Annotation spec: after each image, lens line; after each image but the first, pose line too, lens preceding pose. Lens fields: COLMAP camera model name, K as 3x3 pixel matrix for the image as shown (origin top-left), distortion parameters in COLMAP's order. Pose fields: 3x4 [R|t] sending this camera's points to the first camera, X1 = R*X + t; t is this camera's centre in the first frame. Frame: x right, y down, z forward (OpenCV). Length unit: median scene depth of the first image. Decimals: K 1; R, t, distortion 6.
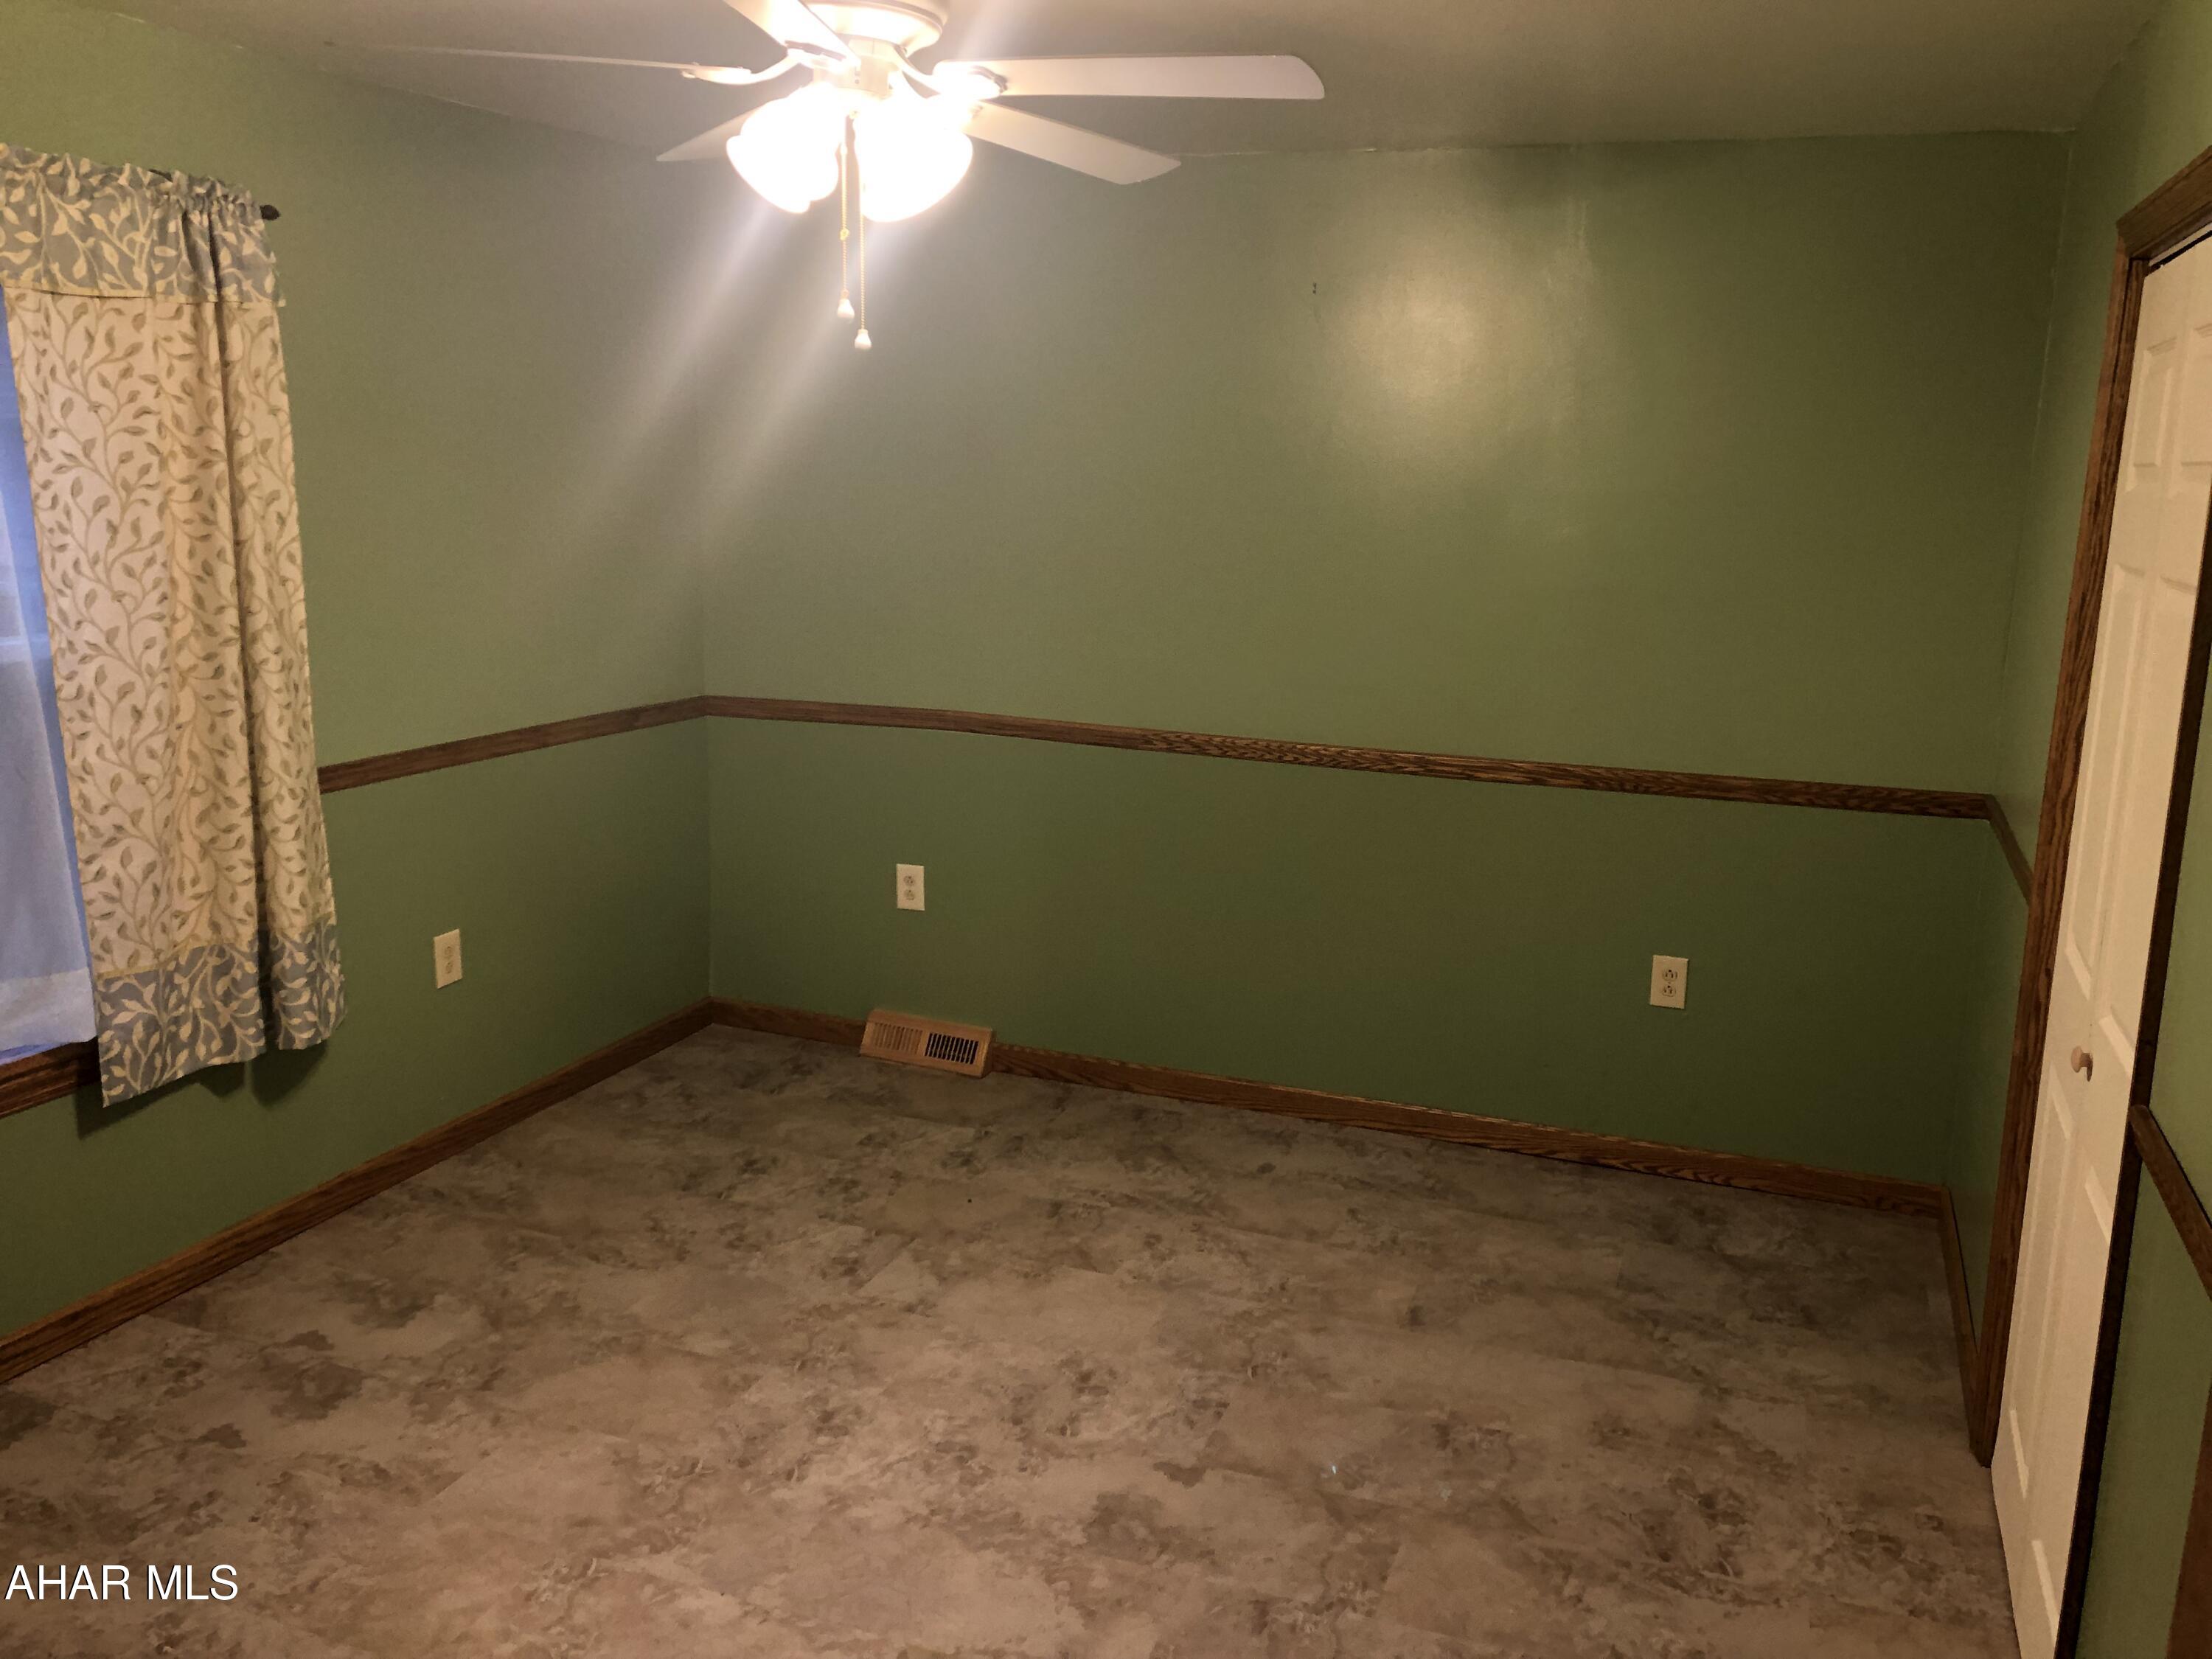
lens RADIAL K [[1781.0, 0, 1112.8], [0, 1781.0, 776.2], [0, 0, 1]] dist [0.086305, -0.101081]
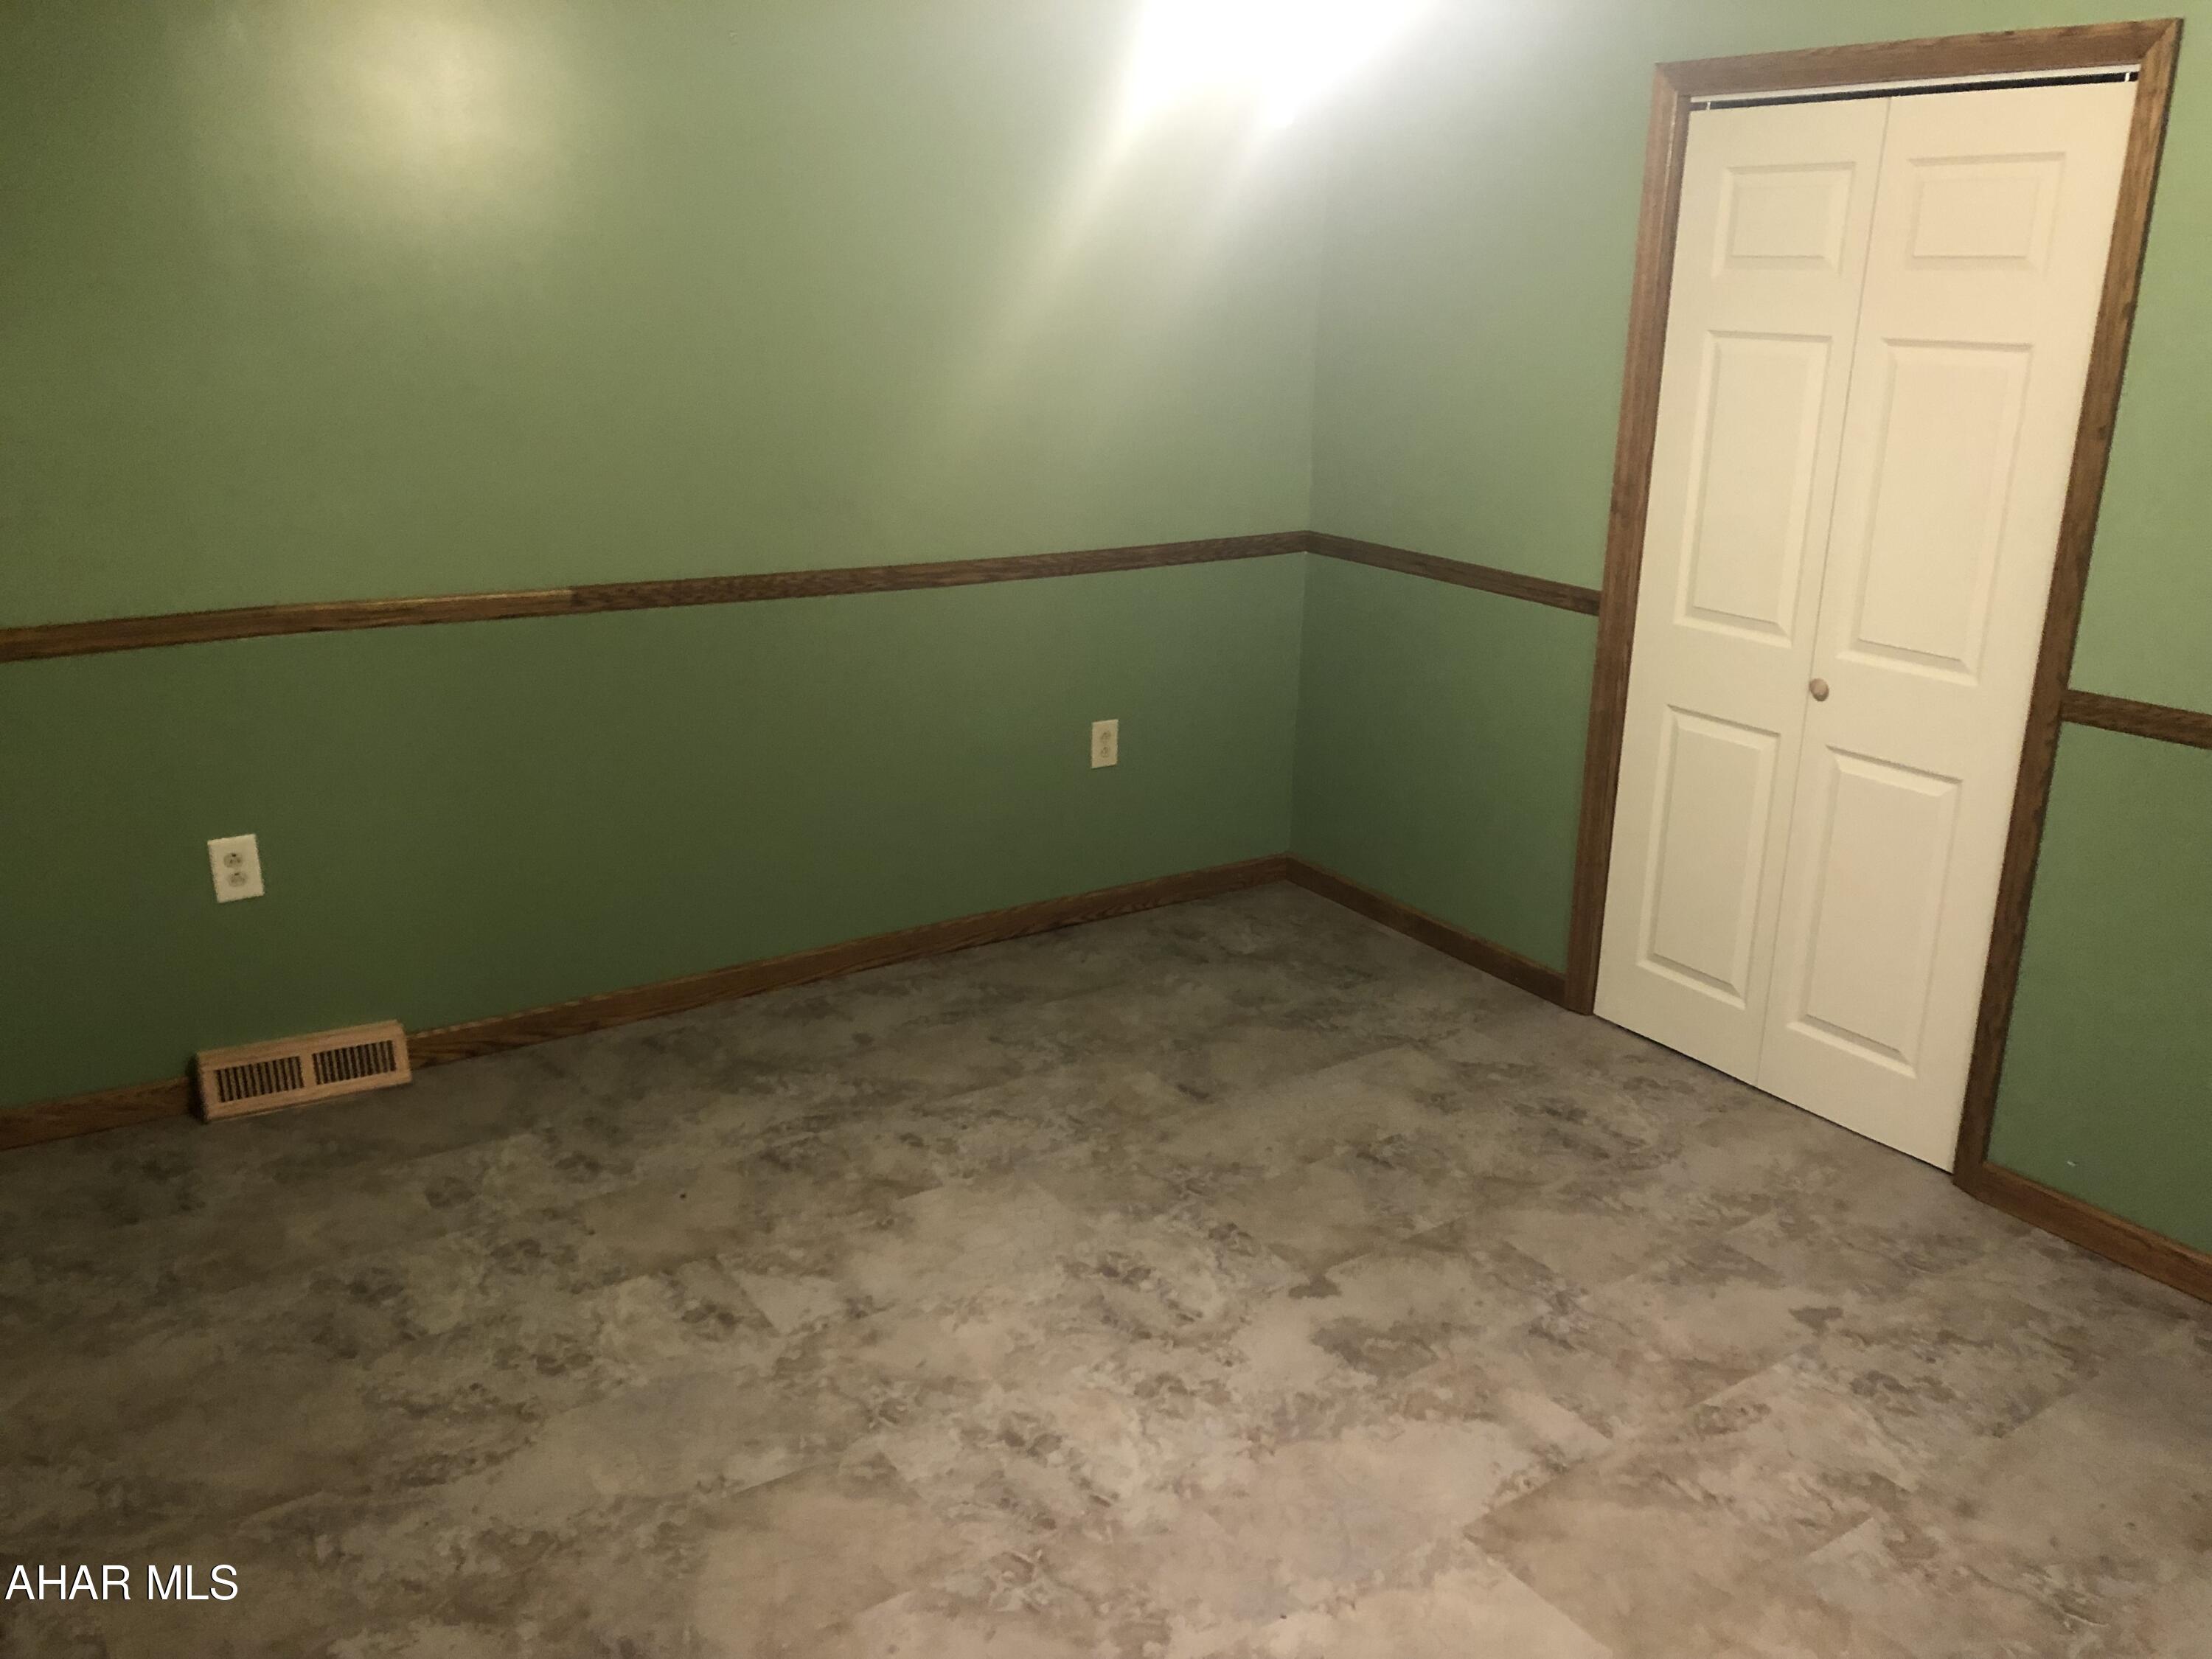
lens RADIAL K [[1781.0, 0, 1112.8], [0, 1781.0, 776.2], [0, 0, 1]] dist [0.086305, -0.101081]
pose [[0.587569, -0.234605, 0.774418, -0.592338], [0.137513, 0.972077, 0.190150, -0.079152], [-0.797404, -0.005234, 0.603423, 0.389181]]
